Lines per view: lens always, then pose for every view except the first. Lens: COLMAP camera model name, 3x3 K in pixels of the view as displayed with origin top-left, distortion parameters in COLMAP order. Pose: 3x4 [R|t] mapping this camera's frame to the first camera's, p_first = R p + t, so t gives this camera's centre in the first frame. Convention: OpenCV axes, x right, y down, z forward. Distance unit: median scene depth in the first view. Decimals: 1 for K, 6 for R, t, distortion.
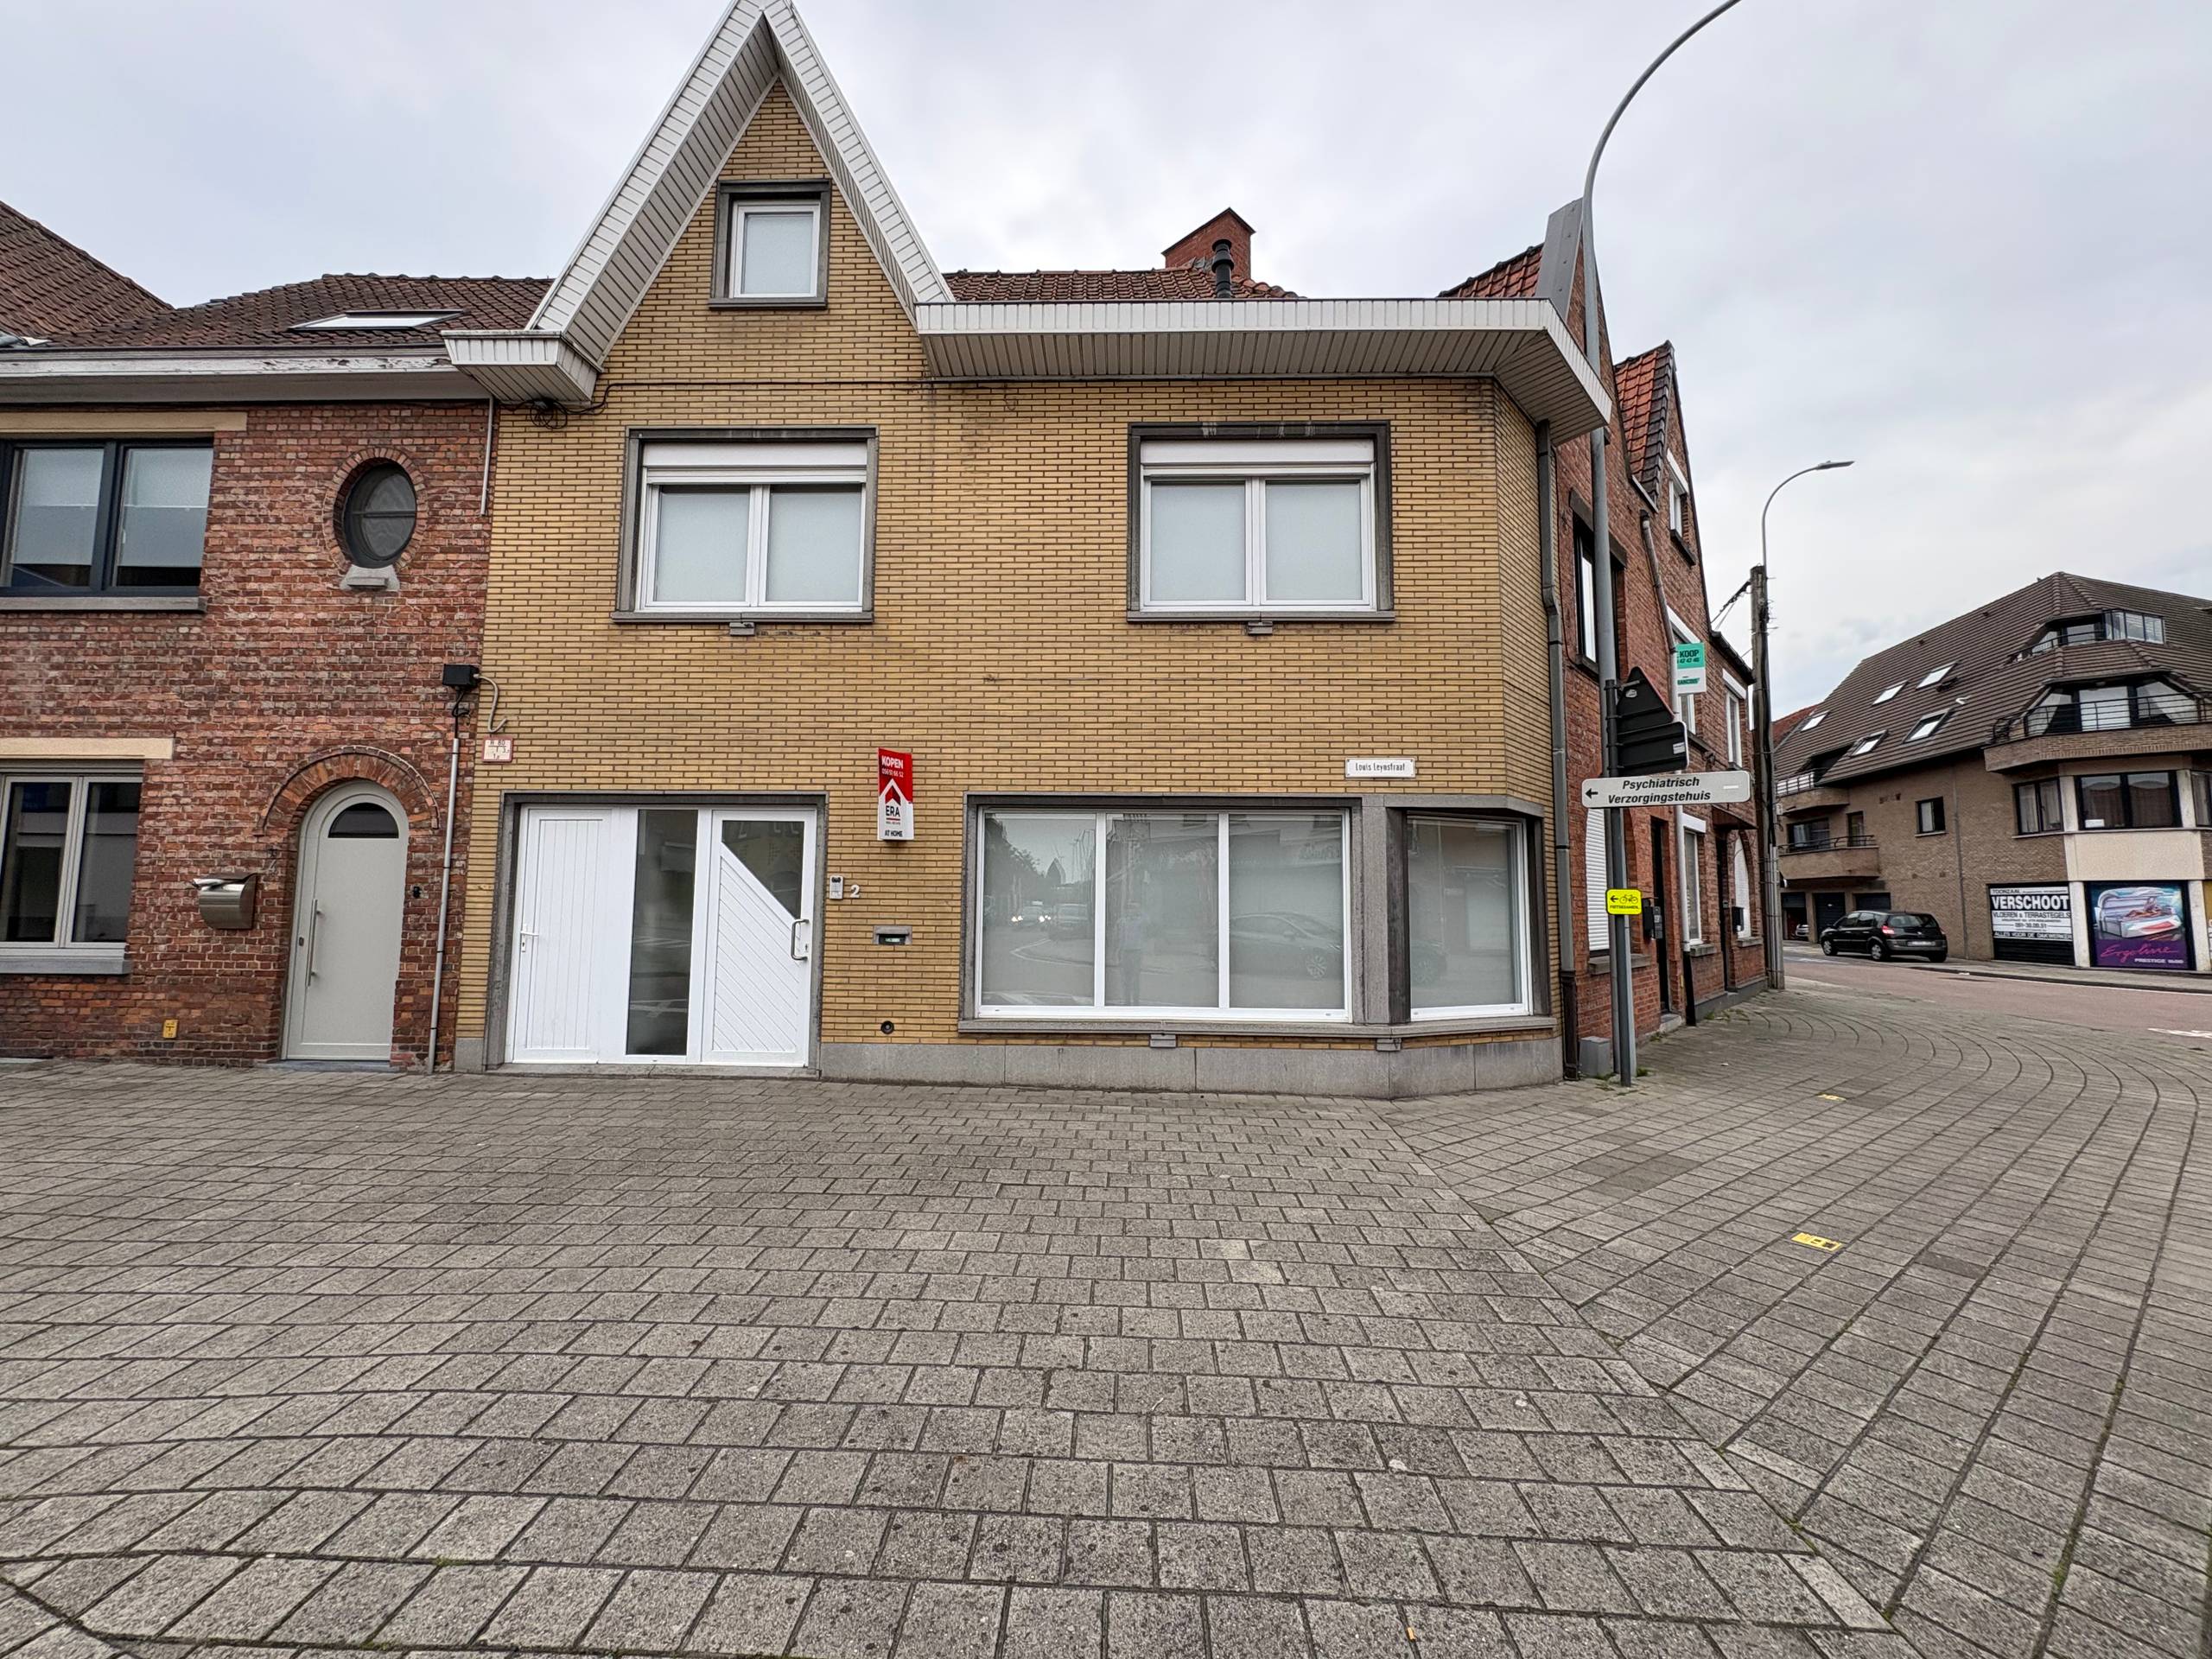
lens RADIAL K [[881.4, 0, 1098.8], [0, 881.4, 827.2], [0, 0, 1]] dist [-0.000372, 0.000531]
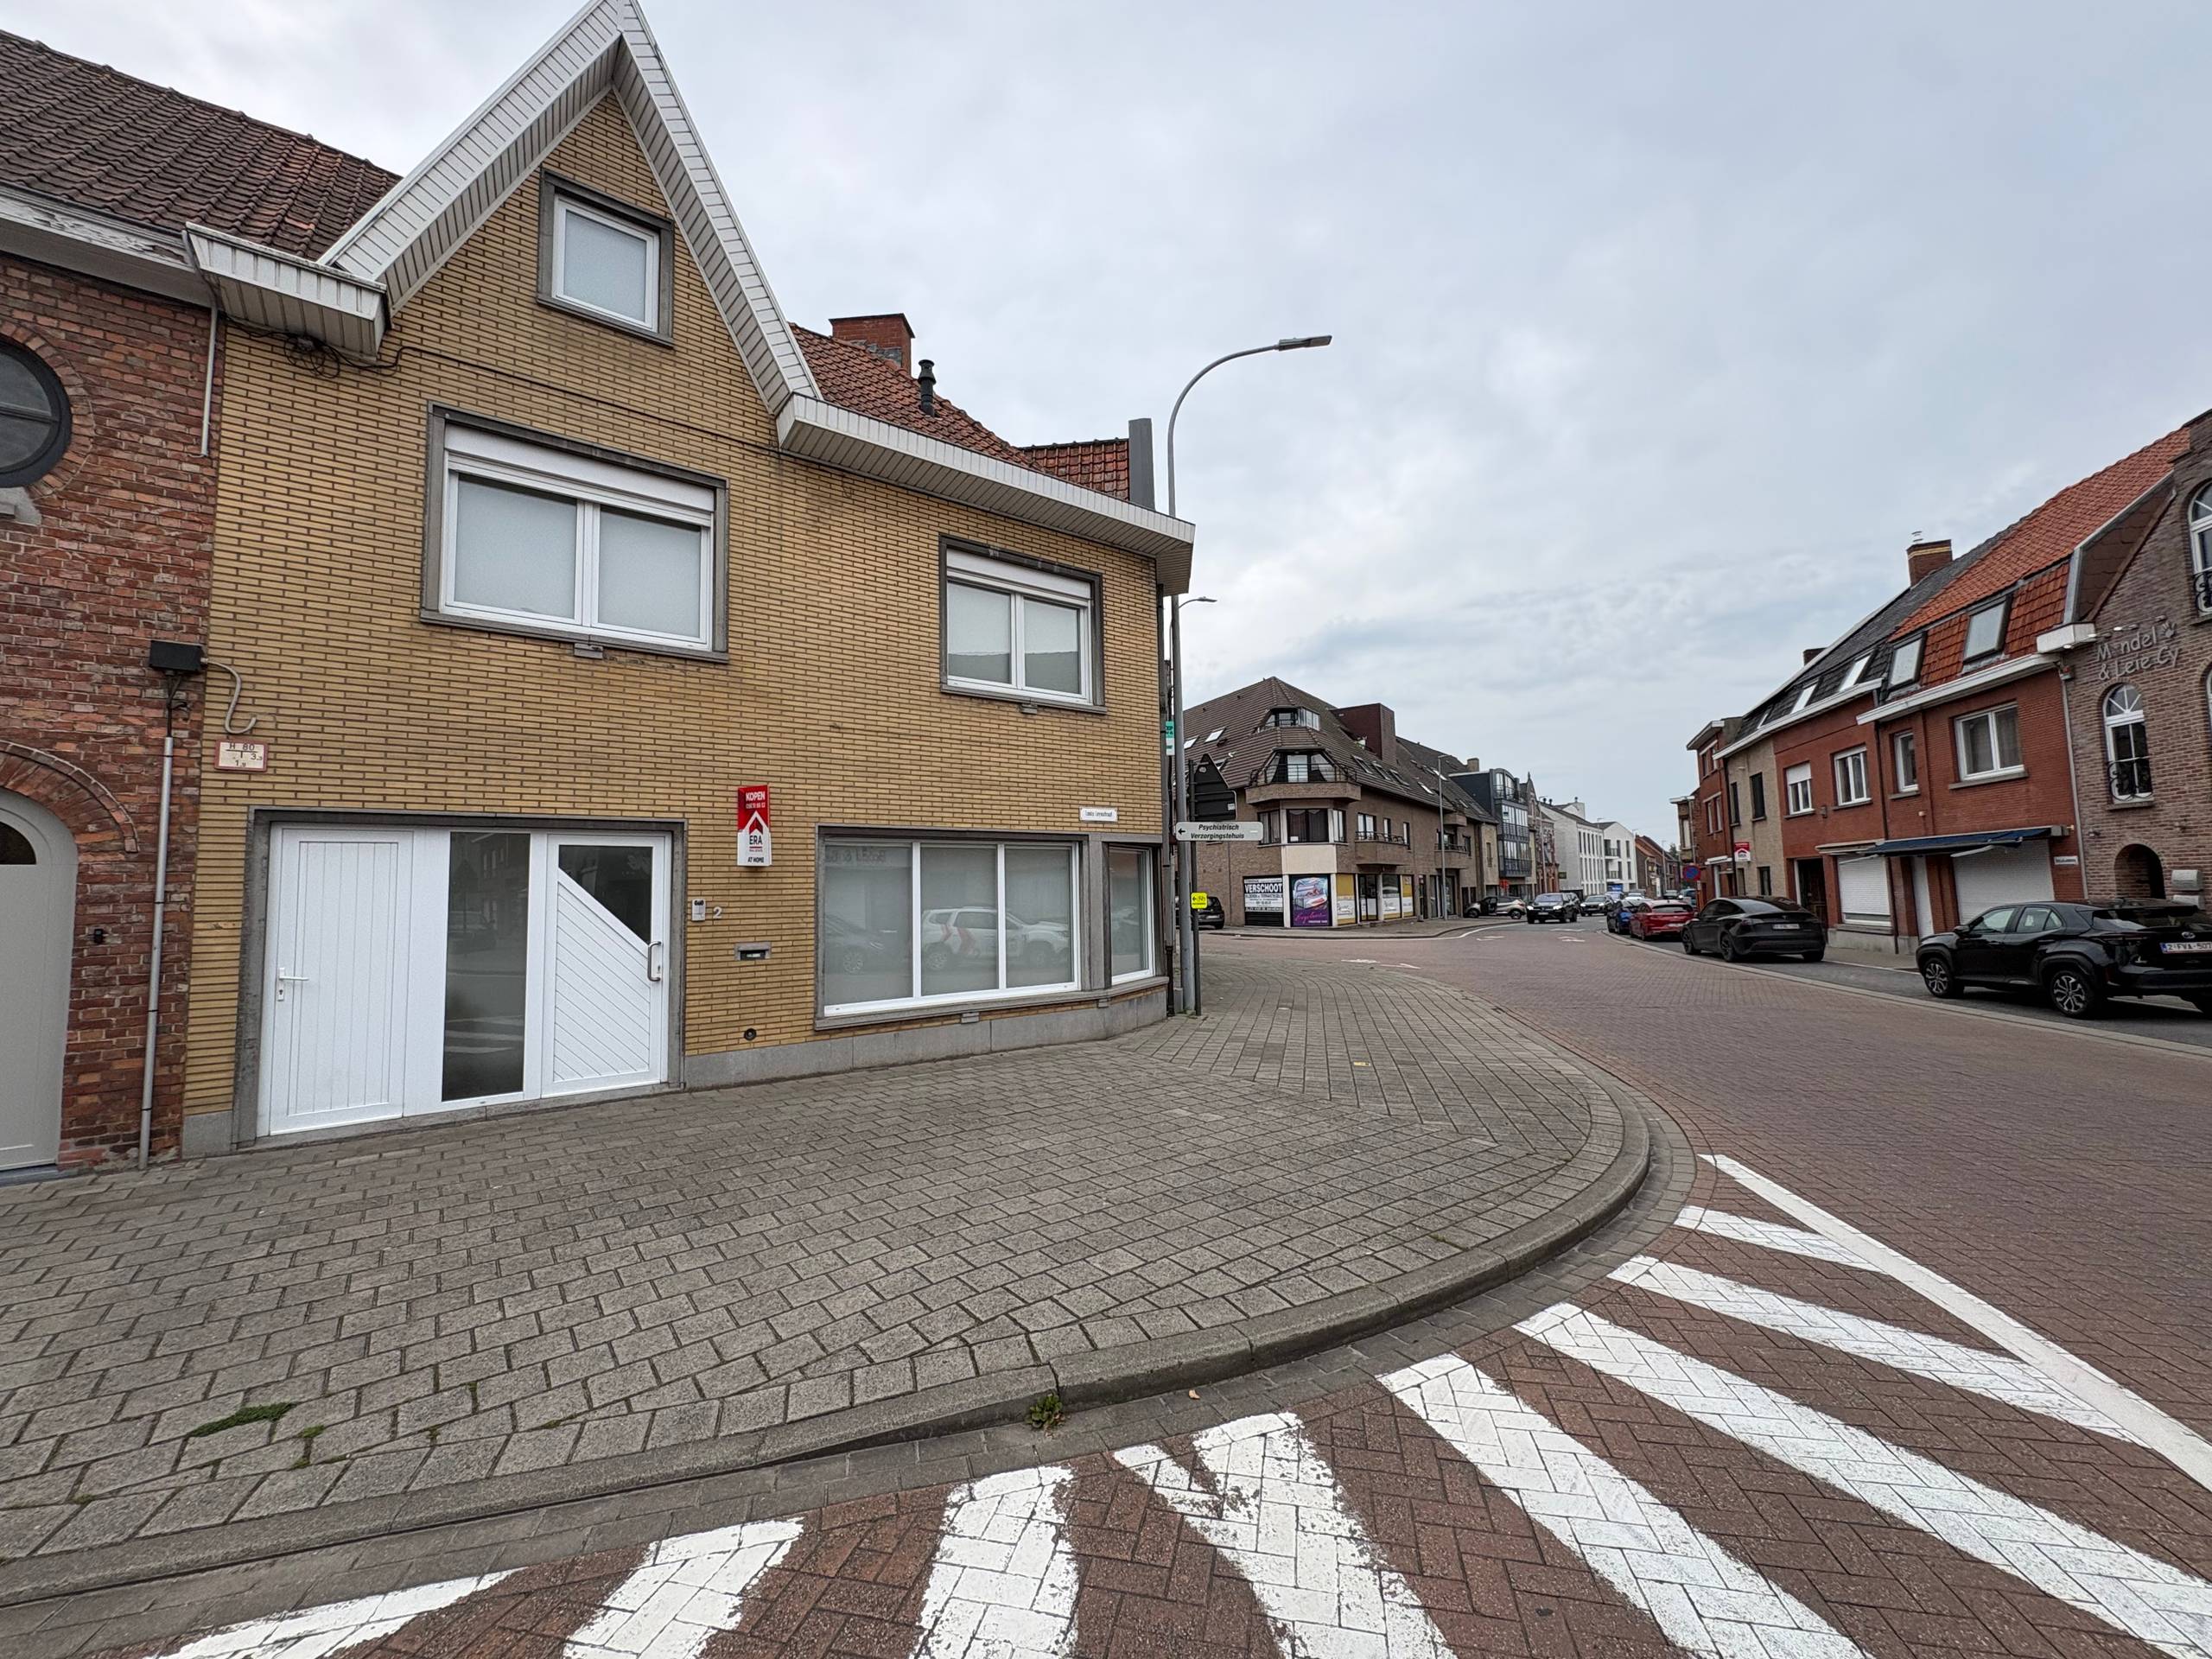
lens RADIAL K [[881.4, 0, 1105.2], [0, 881.4, 827.3], [0, 0, 1]] dist [-0.000372, 0.000531]
pose [[0.774641, 0.022849, 0.631989, -0.580278], [-0.027553, 0.999618, -0.002368, -0.042029], [-0.631801, -0.015579, 0.774974, -0.134597]]
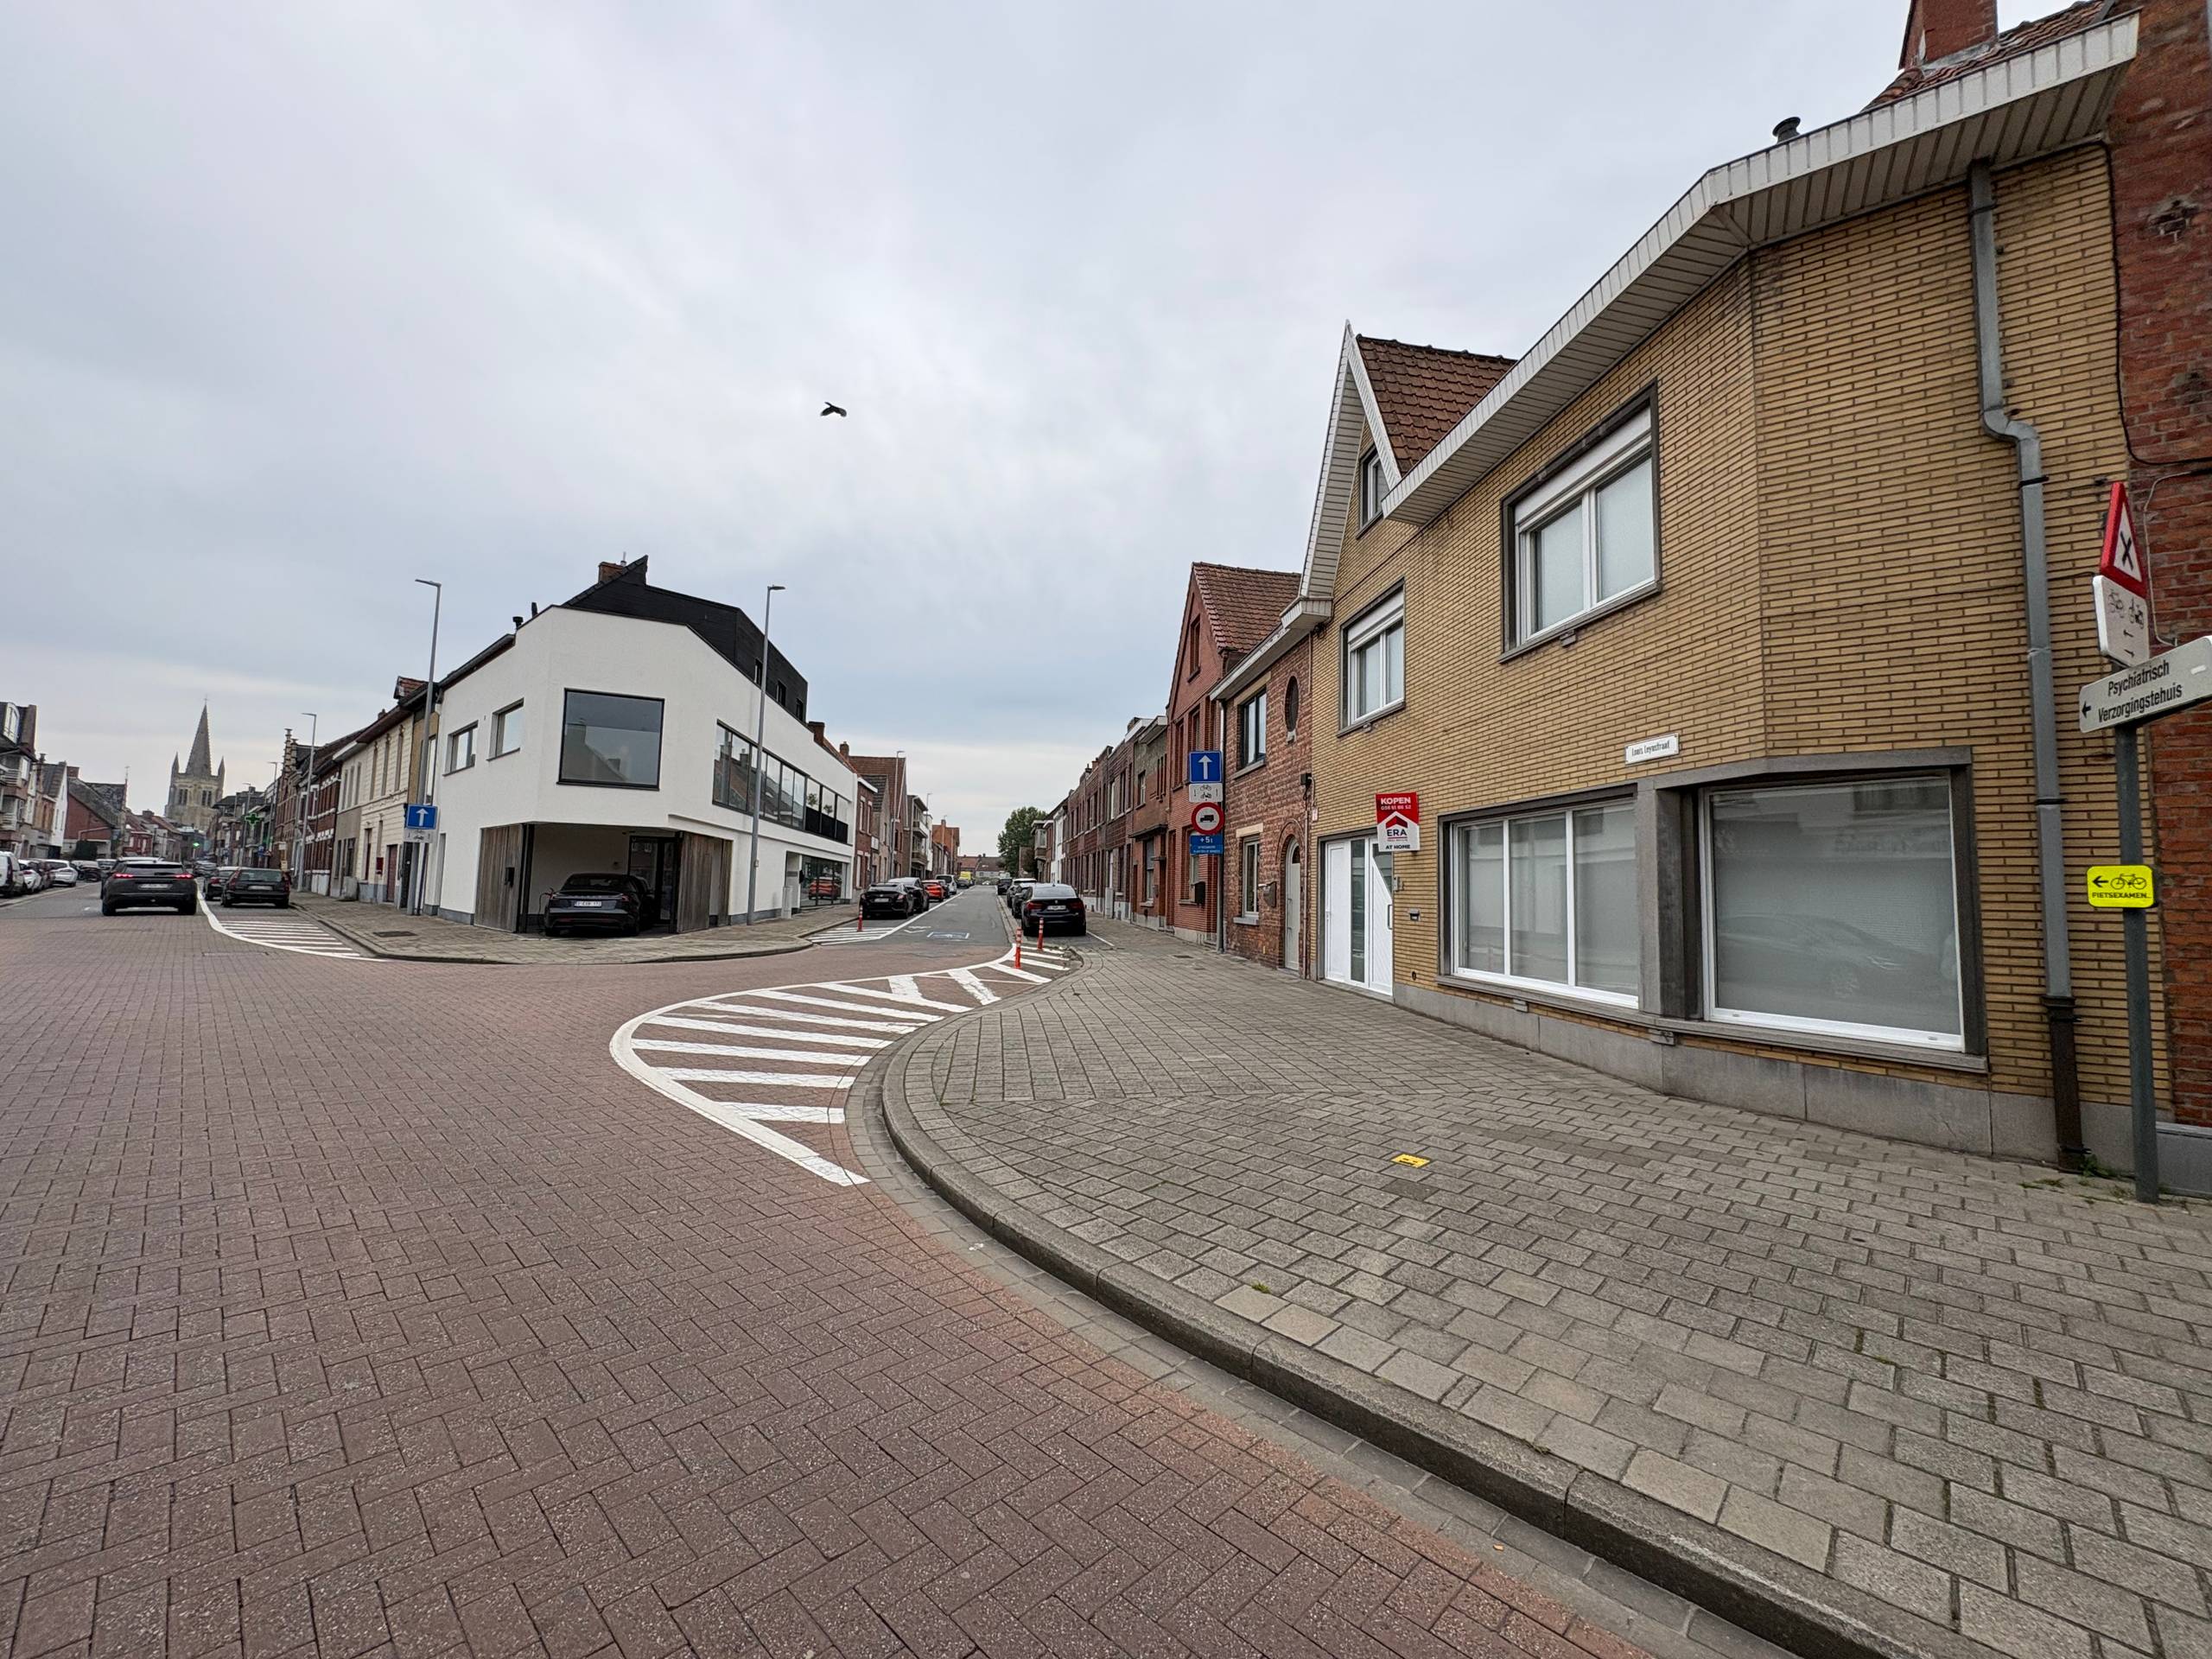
lens RADIAL K [[881.4, 0, 1099.7], [0, 881.4, 823.9], [0, 0, 1]] dist [-0.000372, 0.000531]
pose [[0.142654, -0.083080, -0.986280, 1.148816], [0.062226, 0.995253, -0.074835, 0.047235], [0.987815, -0.050696, 0.147147, 0.253299]]
